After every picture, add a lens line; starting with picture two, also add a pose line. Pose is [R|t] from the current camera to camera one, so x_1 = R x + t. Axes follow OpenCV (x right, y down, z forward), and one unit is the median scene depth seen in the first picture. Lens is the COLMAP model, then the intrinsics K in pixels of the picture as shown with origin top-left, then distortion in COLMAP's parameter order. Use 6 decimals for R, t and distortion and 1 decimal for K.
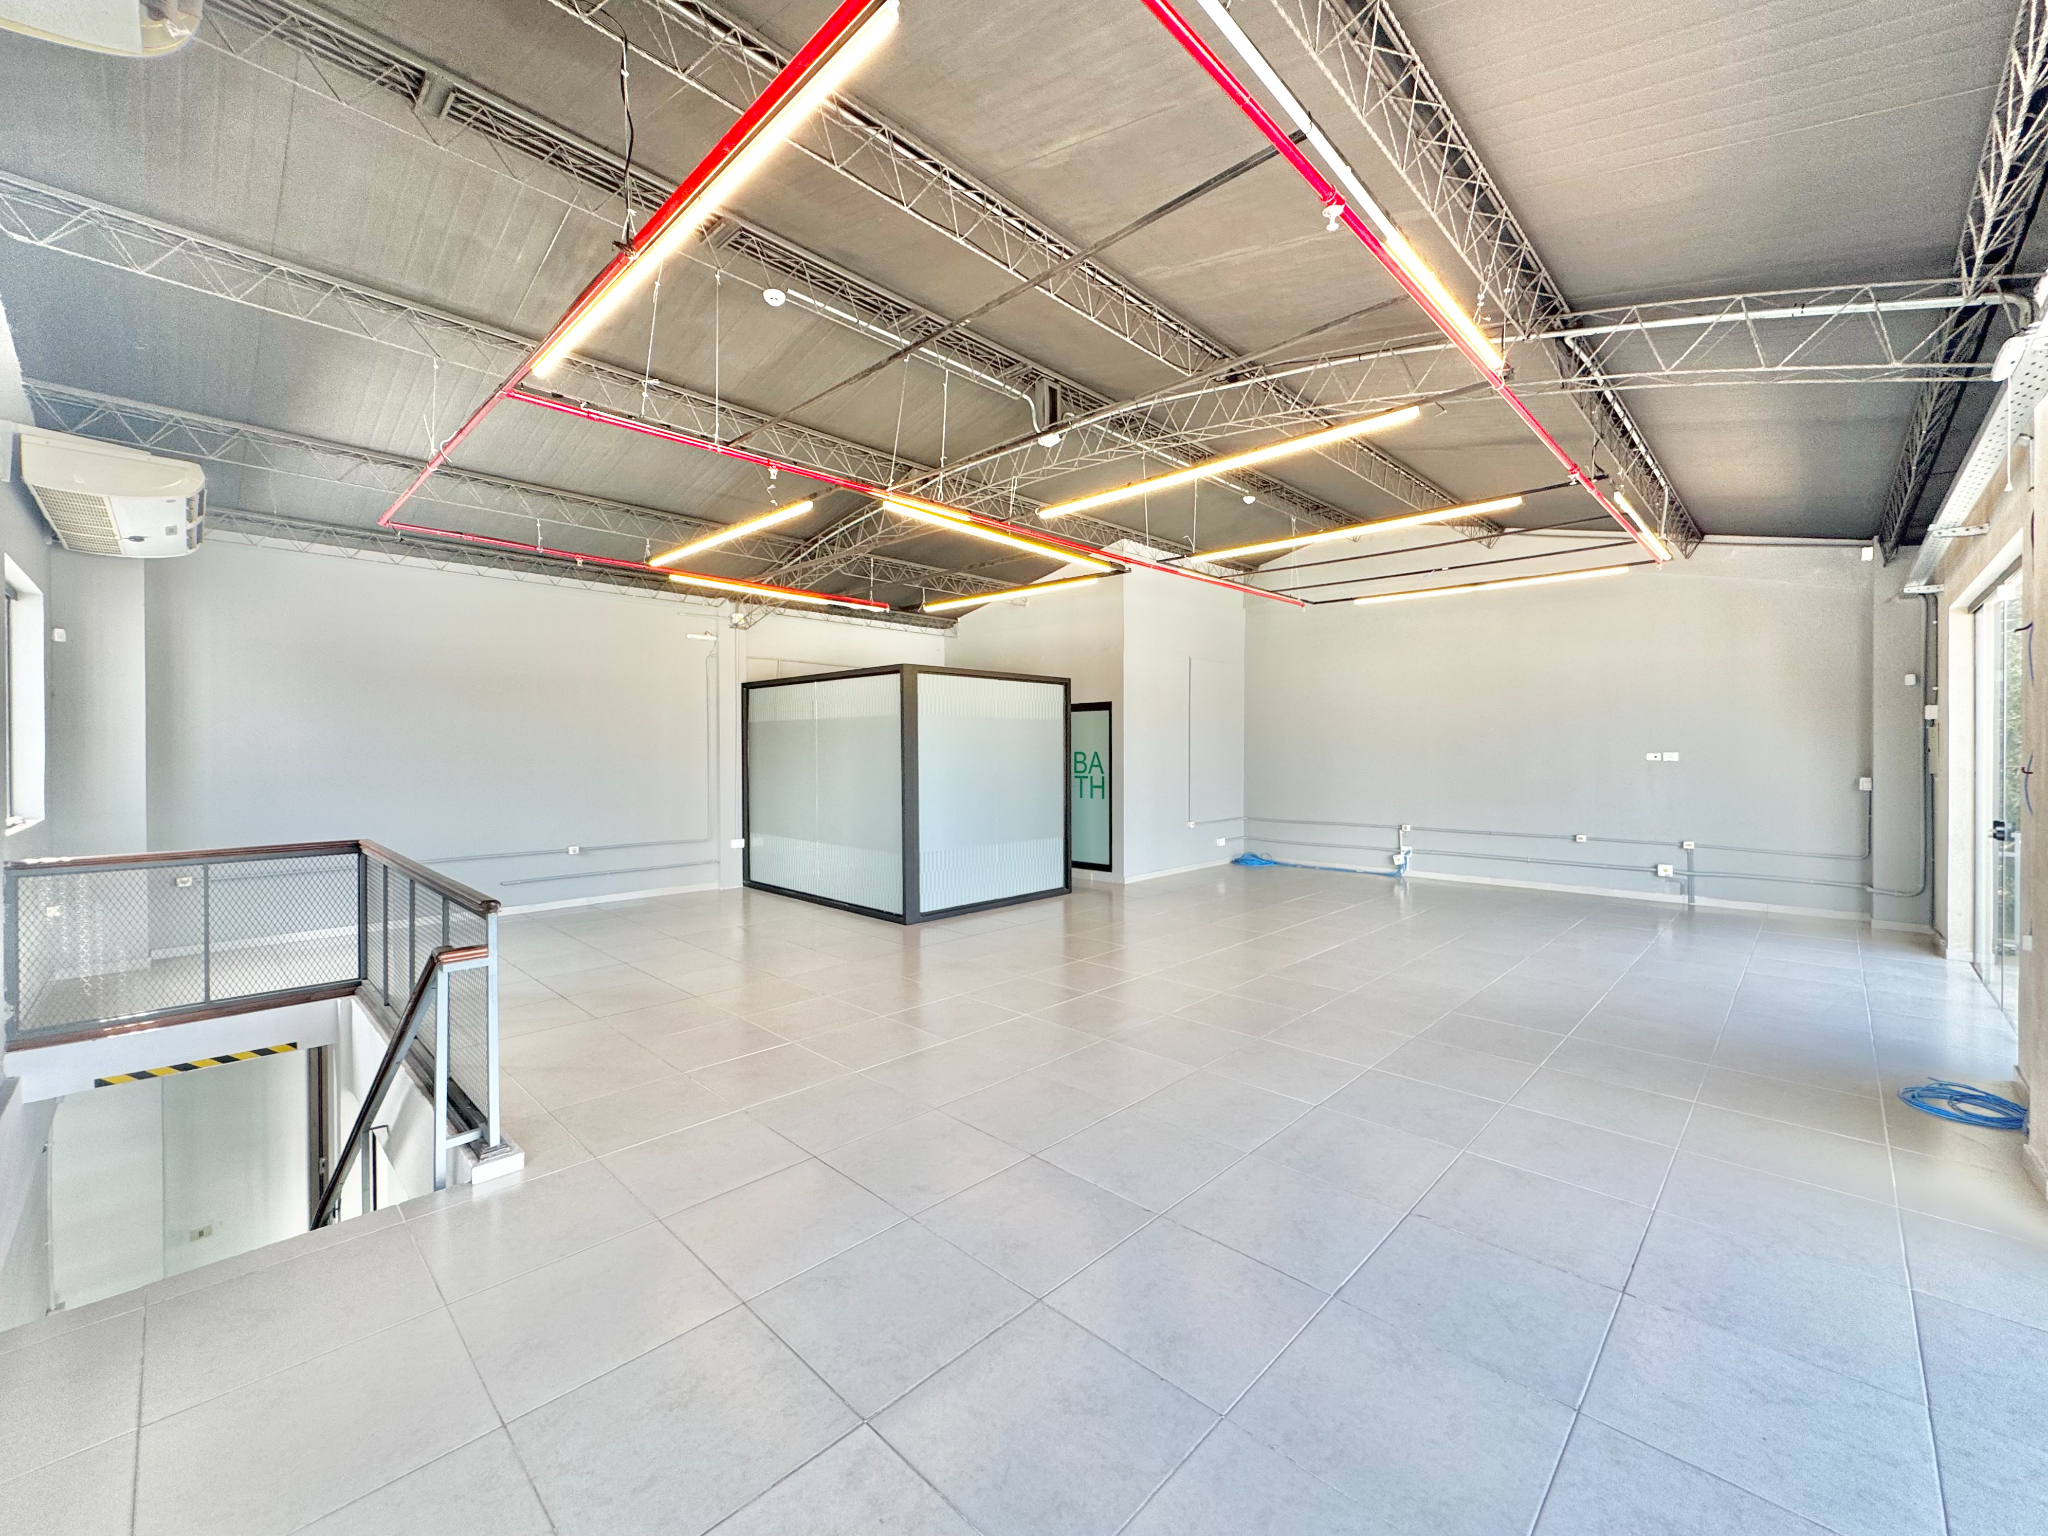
lens RADIAL K [[816.2, 0, 1024.3], [0, 816.2, 760.0], [0, 0, 1]] dist [0.002017, 0.000299]
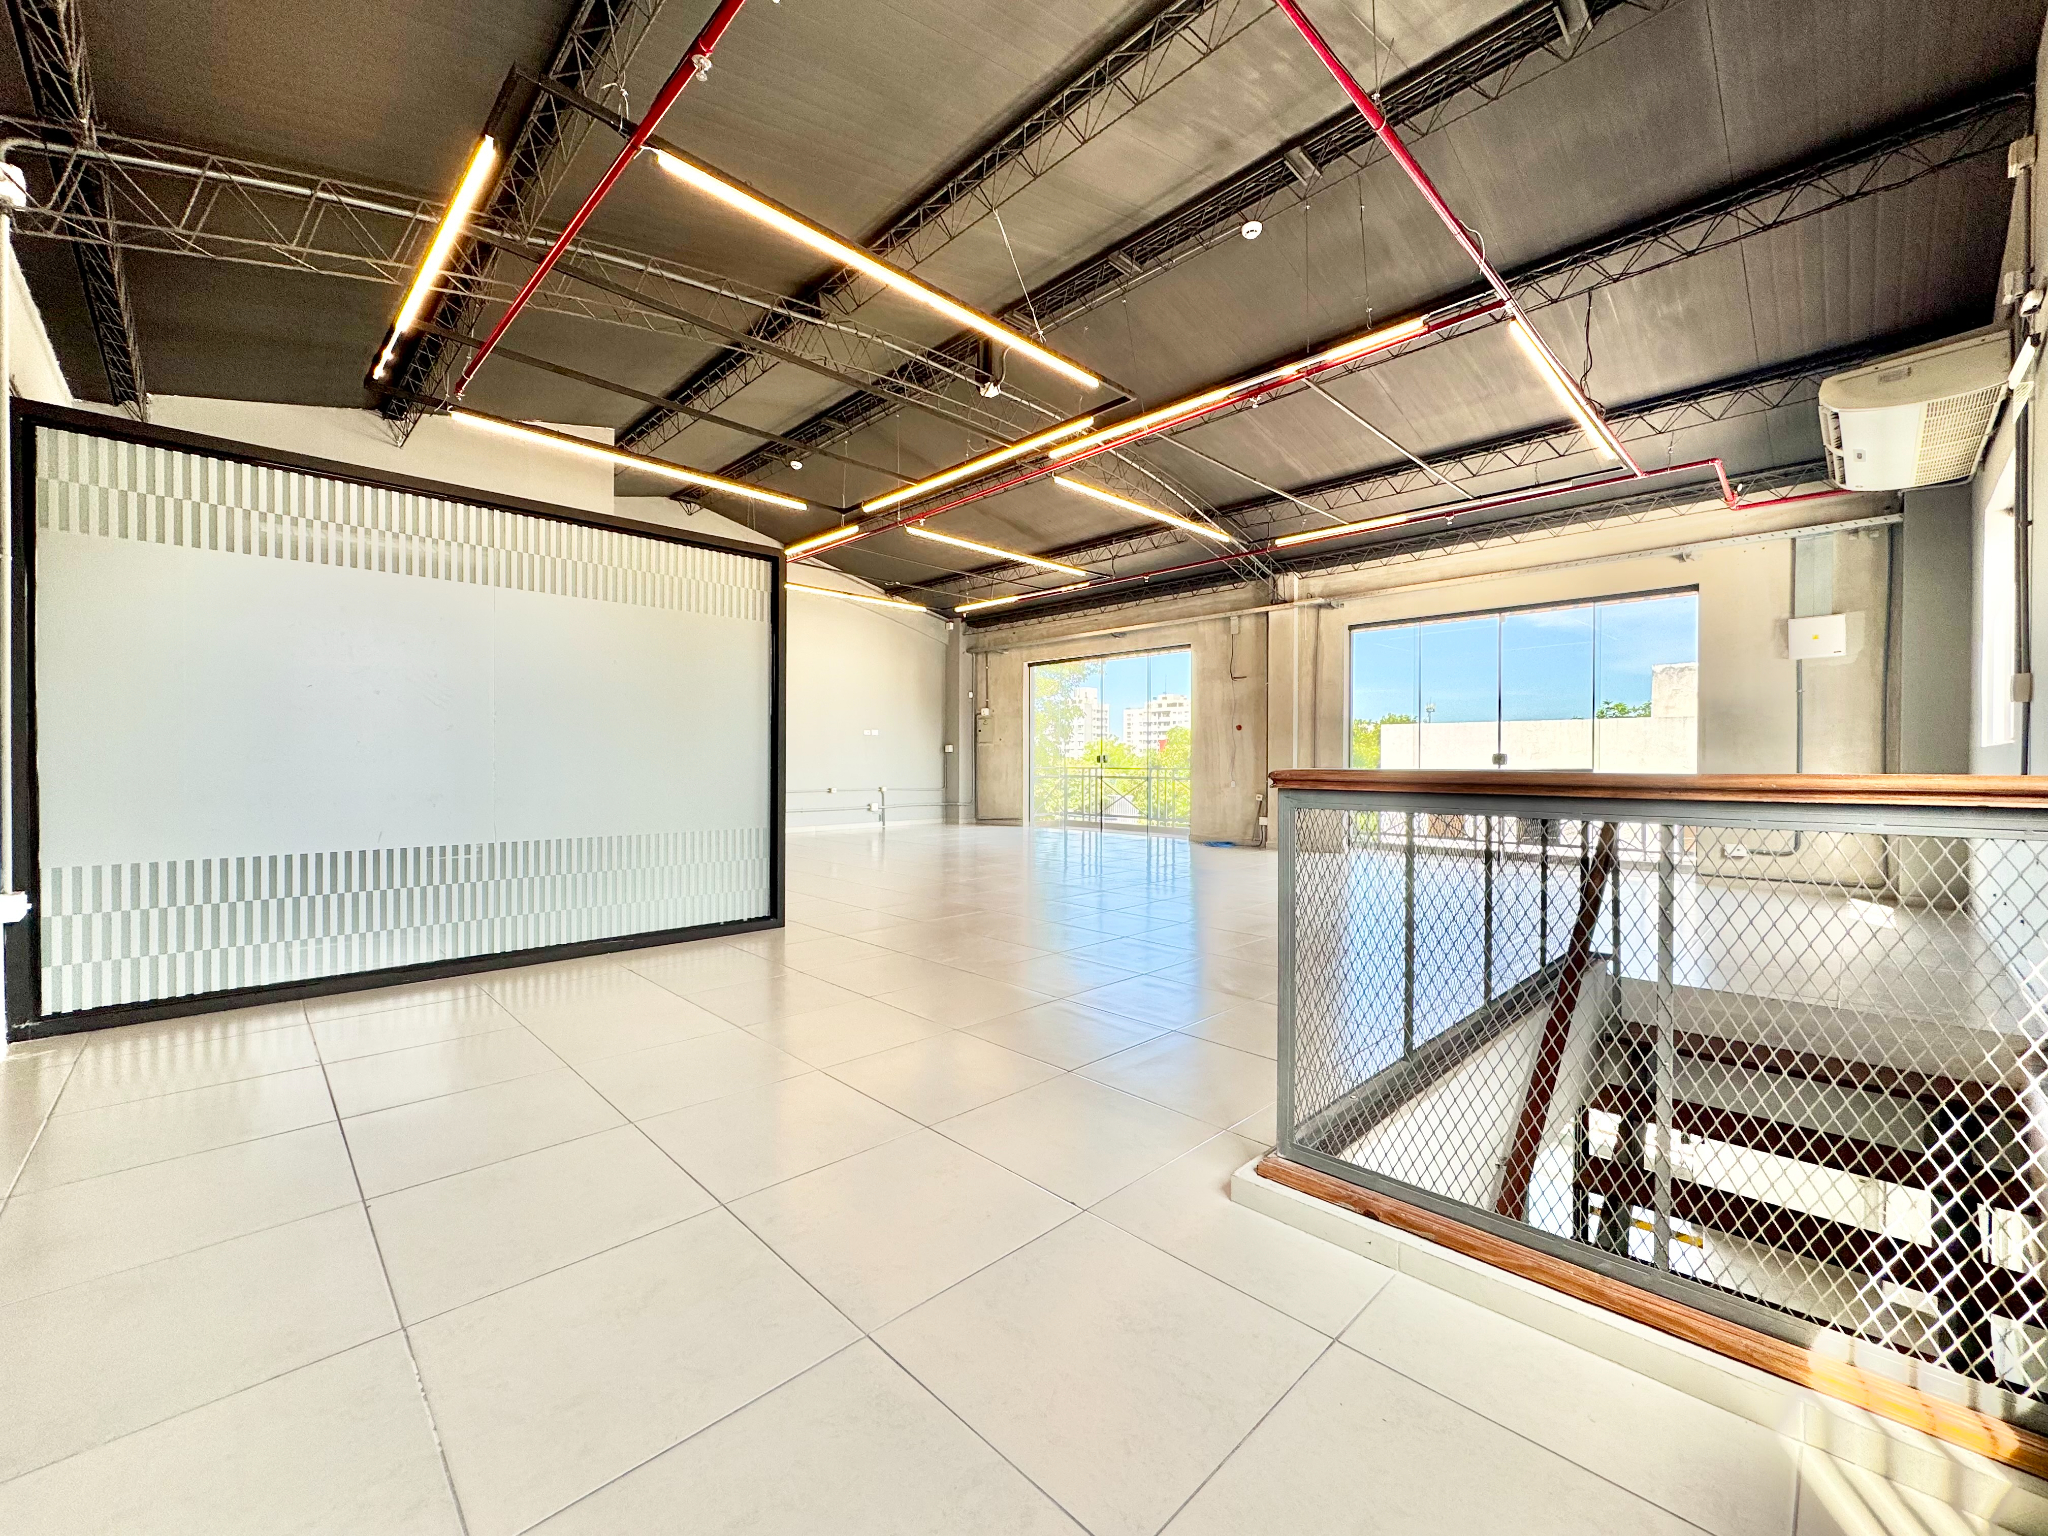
lens RADIAL K [[816.2, 0, 1024.3], [0, 816.2, 760.0], [0, 0, 1]] dist [0.002017, 0.000299]
pose [[0.017899, 0.004573, 0.999829, -0.738710], [-0.000840, 0.999989, -0.004559, 0.054824], [-0.999839, -0.000758, 0.017903, 0.702593]]
